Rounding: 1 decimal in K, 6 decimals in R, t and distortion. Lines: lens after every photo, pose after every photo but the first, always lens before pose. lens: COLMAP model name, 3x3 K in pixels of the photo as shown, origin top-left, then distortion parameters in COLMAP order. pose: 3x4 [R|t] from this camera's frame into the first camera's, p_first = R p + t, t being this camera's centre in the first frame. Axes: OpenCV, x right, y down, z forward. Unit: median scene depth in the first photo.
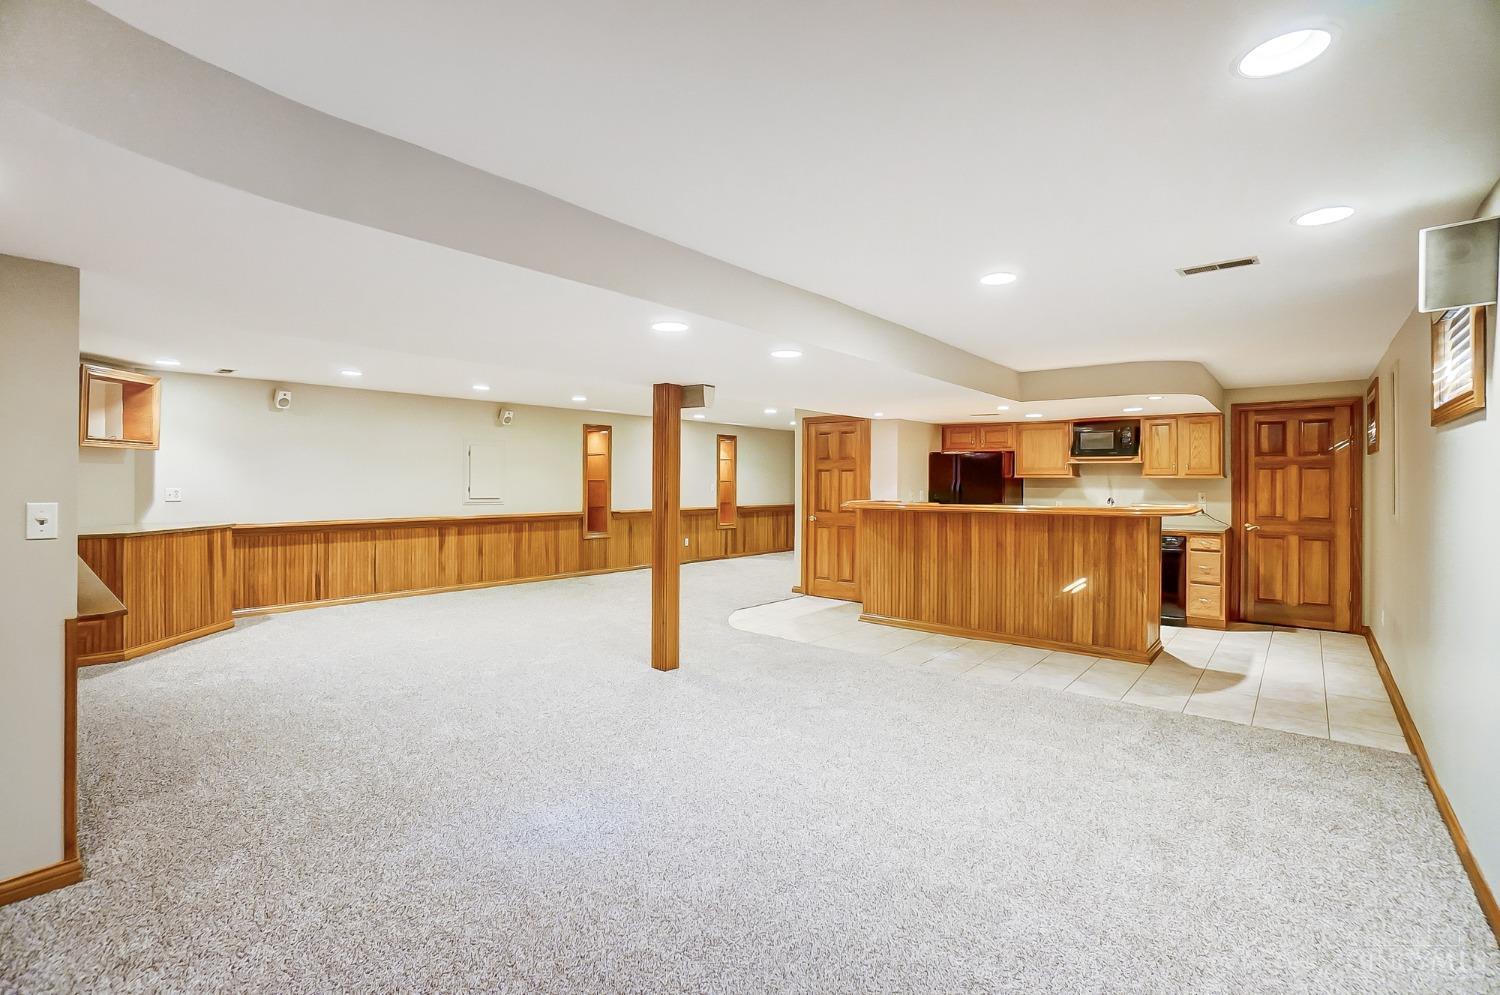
lens RADIAL K [[664.5, 0, 750.7], [0, 664.5, 481.7], [0, 0, 1]] dist [-0.044489, 0.000039]
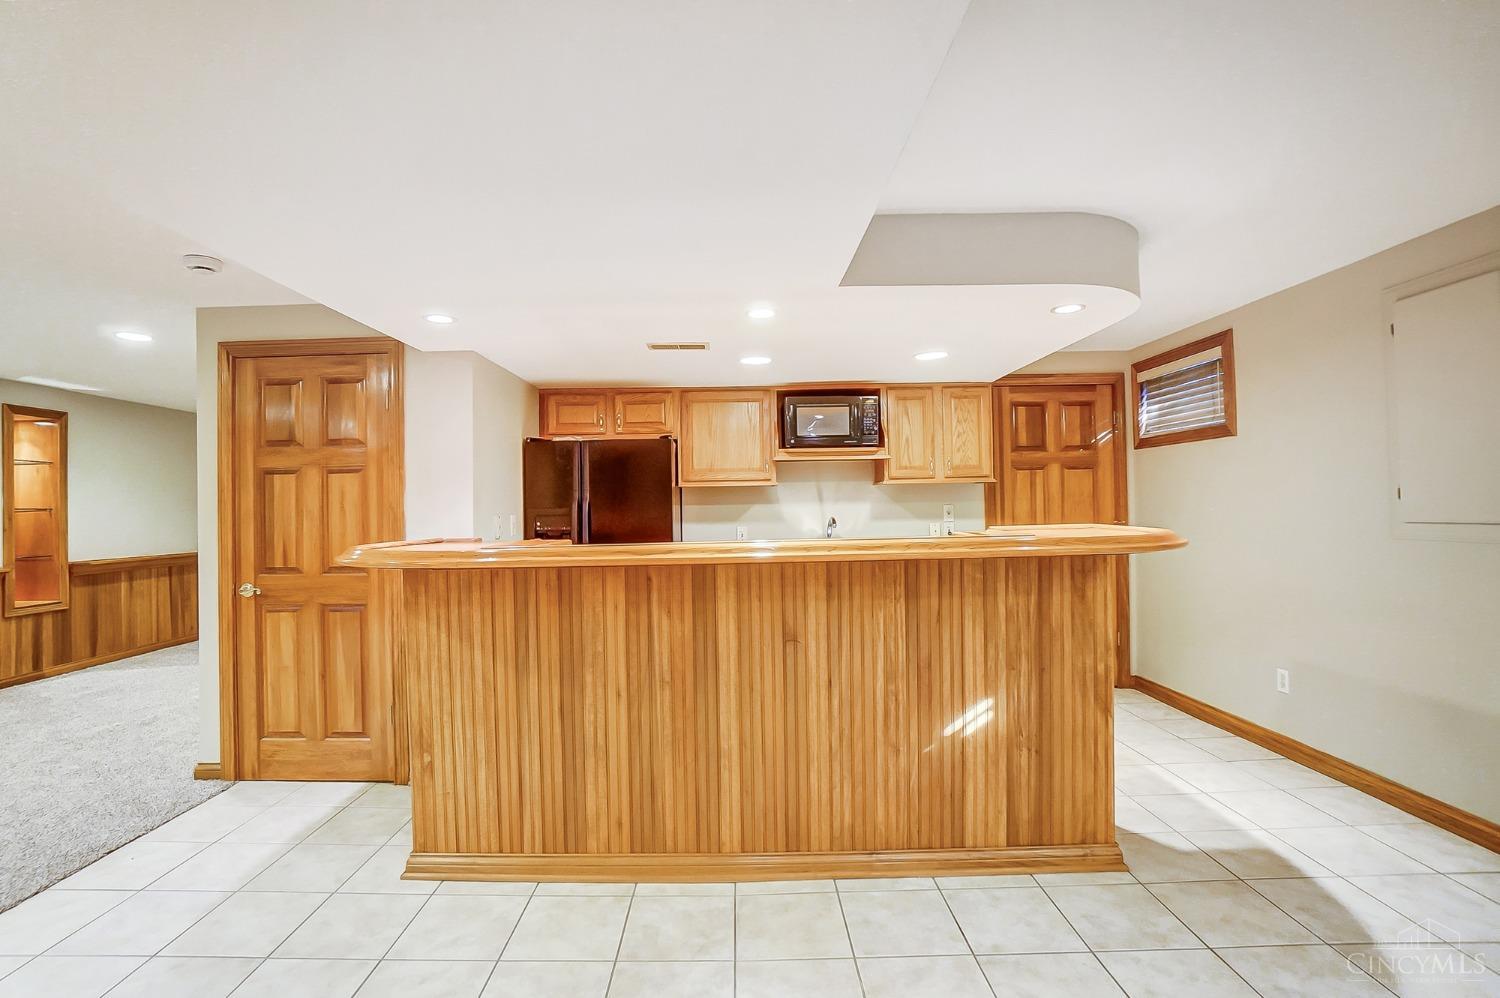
lens RADIAL K [[699.0, 0, 728.8], [0, 699.0, 498.3], [0, 0, 1]] dist [-0.051362, 0.013981]
pose [[0.772932, -0.011049, 0.634392, 0.062151], [0.021623, 0.999726, -0.008934, 0.010173], [-0.634120, 0.020623, 0.772960, 0.552847]]
